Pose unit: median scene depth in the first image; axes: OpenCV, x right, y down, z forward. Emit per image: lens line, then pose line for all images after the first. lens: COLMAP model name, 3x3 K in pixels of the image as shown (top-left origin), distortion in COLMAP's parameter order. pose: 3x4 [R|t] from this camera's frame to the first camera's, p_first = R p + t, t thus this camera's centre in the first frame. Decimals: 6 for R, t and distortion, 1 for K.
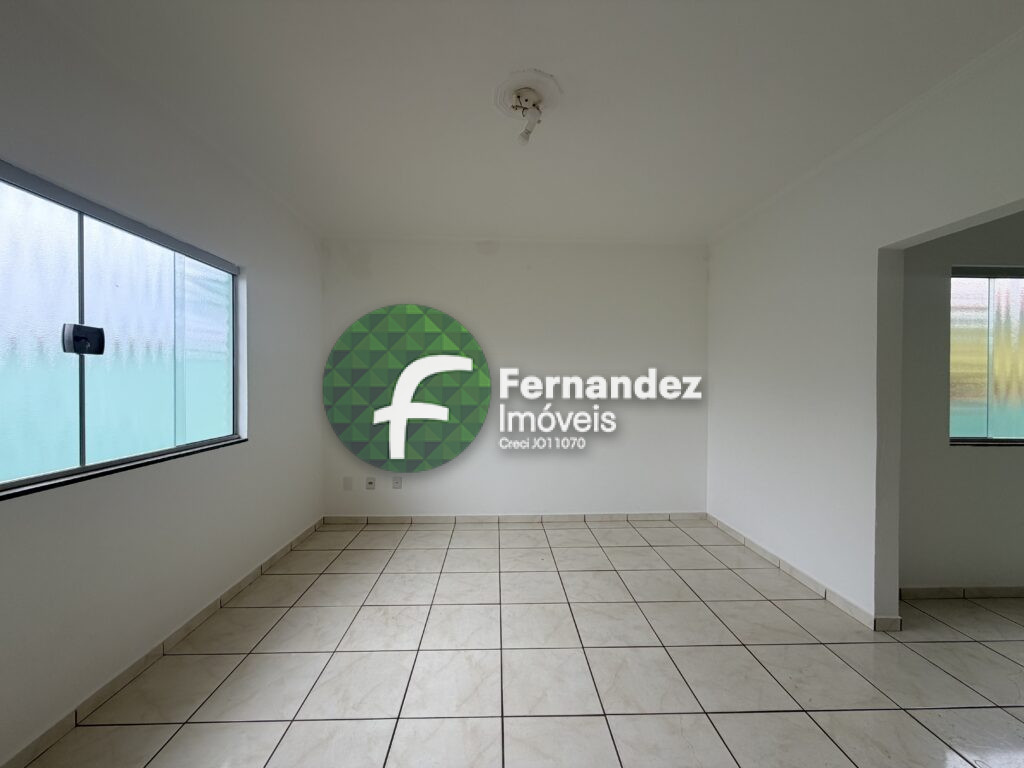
lens RADIAL K [[407.6, 0, 510.4], [0, 407.6, 388.0], [0, 0, 1]] dist [-0.000734, -0.000424]
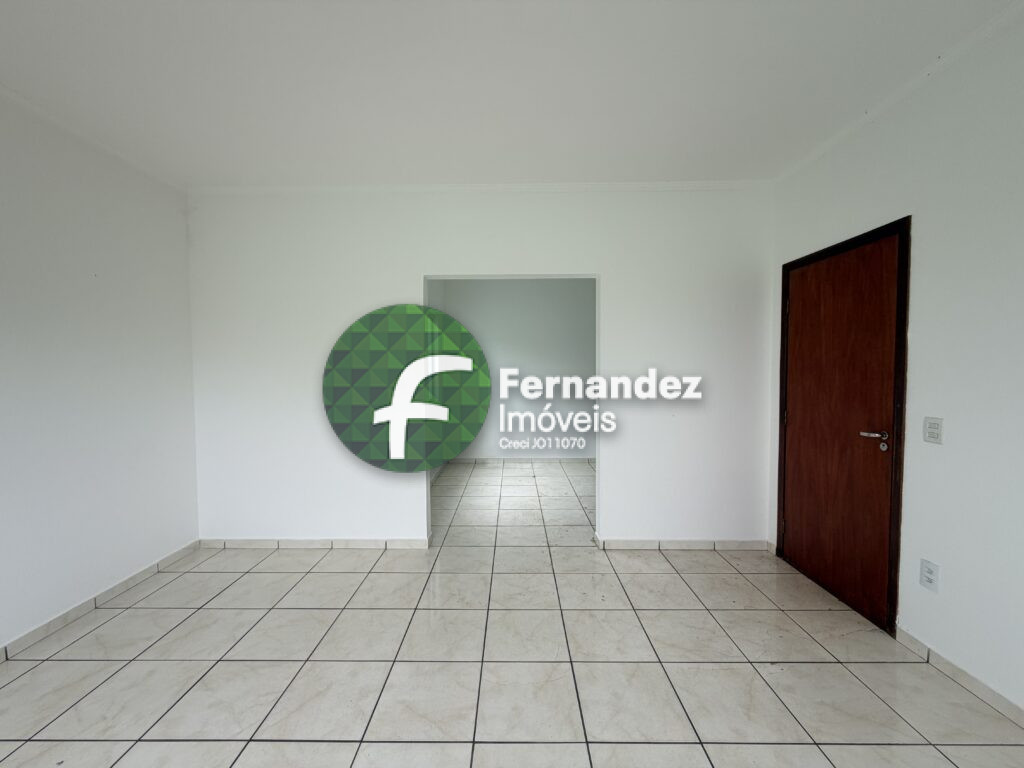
lens RADIAL K [[407.6, 0, 511.9], [0, 407.6, 383.4], [0, 0, 1]] dist [-0.000734, -0.000424]
pose [[0.043249, -0.039461, 0.998285, -0.331836], [0.023067, 0.998993, 0.038489, -0.013944], [-0.998798, 0.021363, 0.044115, 0.447825]]
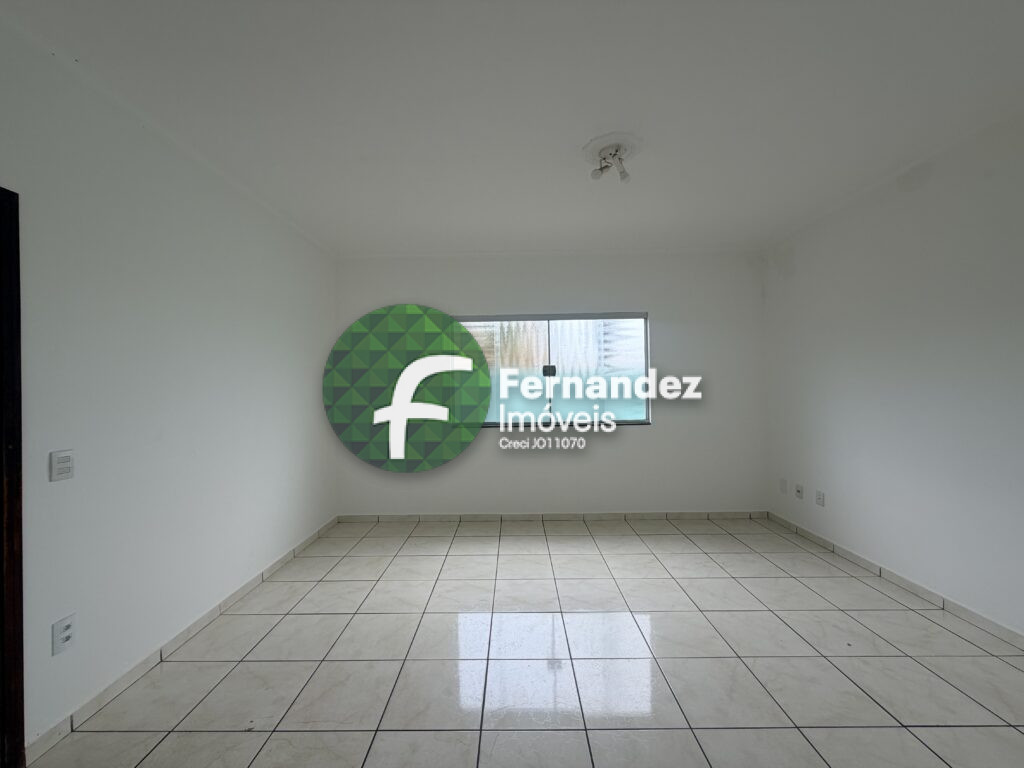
lens RADIAL K [[407.6, 0, 509.1], [0, 407.6, 389.2], [0, 0, 1]] dist [-0.000734, -0.000424]
pose [[-0.048468, 0.003438, -0.998819, 0.761651], [-0.000128, 0.999994, 0.003448, -0.006980], [0.998825, 0.000295, -0.048467, 0.454734]]
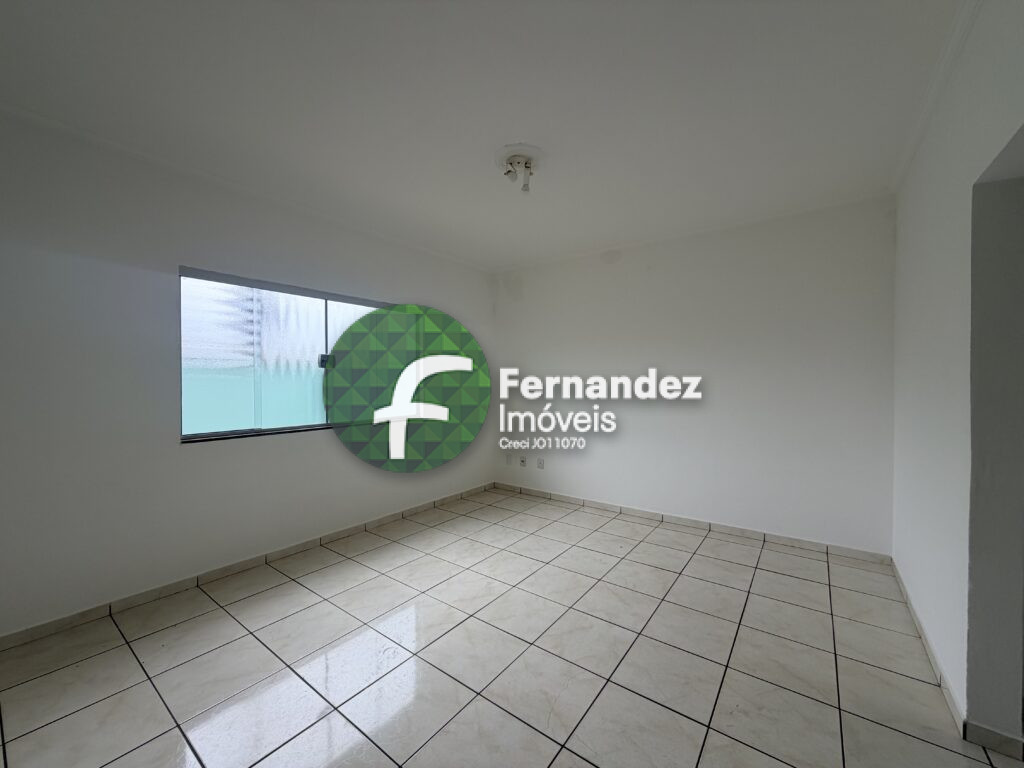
lens RADIAL K [[407.6, 0, 510.6], [0, 407.6, 389.0], [0, 0, 1]] dist [-0.000734, -0.000424]
pose [[0.781324, 0.009276, -0.624057, 0.500901], [-0.006745, 0.999957, 0.006418, 0.001516], [0.624089, -0.000805, 0.781353, -0.014980]]
